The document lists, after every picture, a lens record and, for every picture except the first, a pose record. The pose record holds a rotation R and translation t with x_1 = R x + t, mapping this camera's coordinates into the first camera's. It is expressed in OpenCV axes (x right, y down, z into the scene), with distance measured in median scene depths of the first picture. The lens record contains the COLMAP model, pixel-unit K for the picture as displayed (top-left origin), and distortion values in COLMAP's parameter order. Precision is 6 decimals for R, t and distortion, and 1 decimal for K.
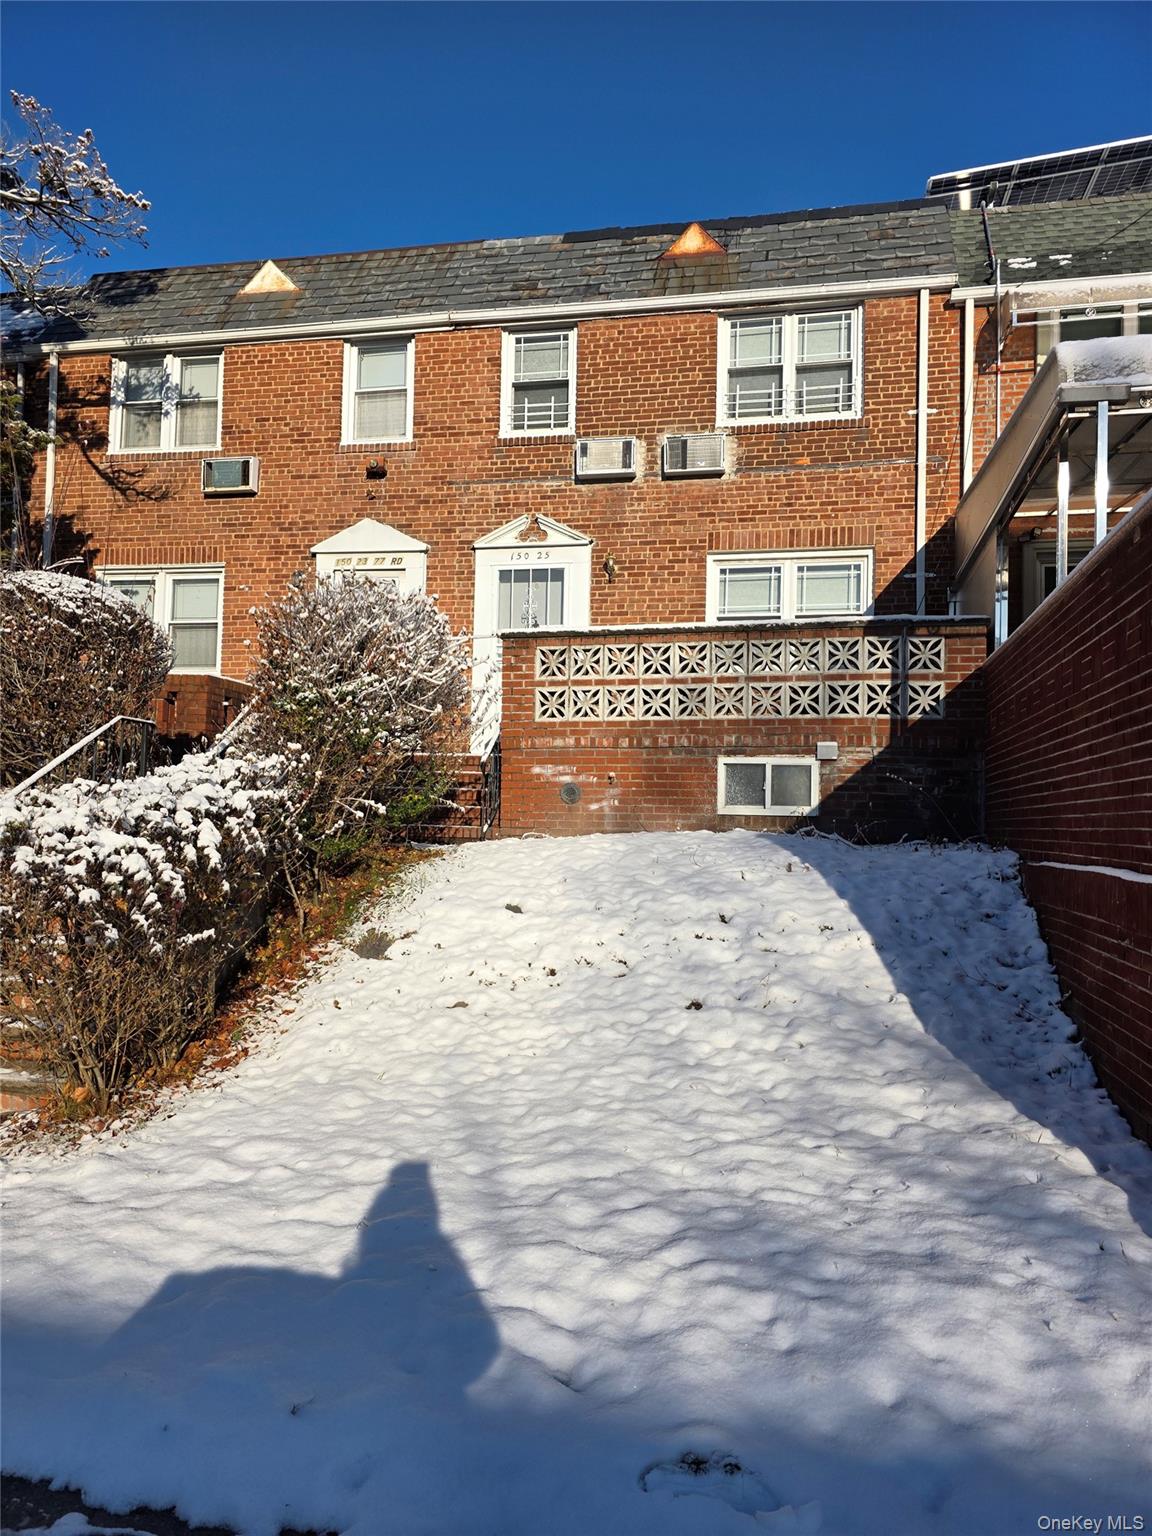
lens RADIAL K [[1031.9, 0, 569.8], [0, 1031.9, 777.9], [0, 0, 1]] dist [0.046026, -0.037900]
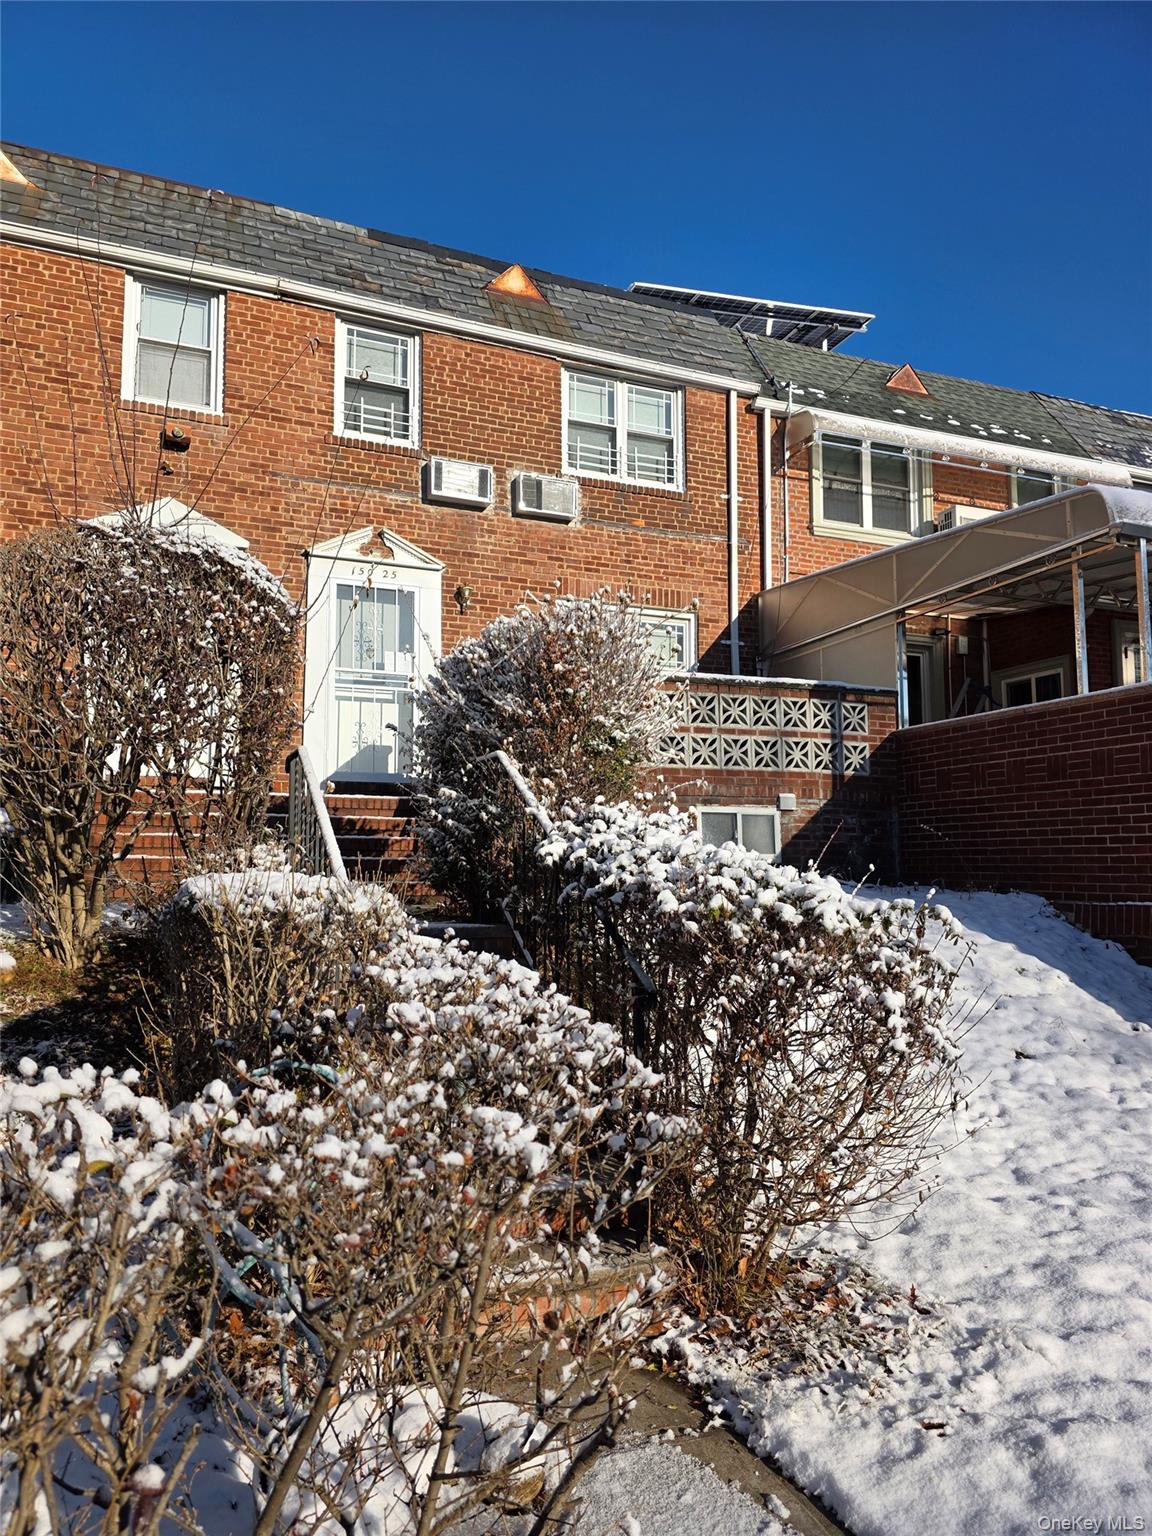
lens RADIAL K [[1031.9, 0, 584.1], [0, 1031.9, 771.7], [0, 0, 1]] dist [0.046026, -0.037900]
pose [[0.829440, 0.032543, 0.557647, -0.392251], [-0.009183, 0.998961, -0.044639, -0.005674], [-0.558520, 0.031905, 0.828877, 0.168427]]
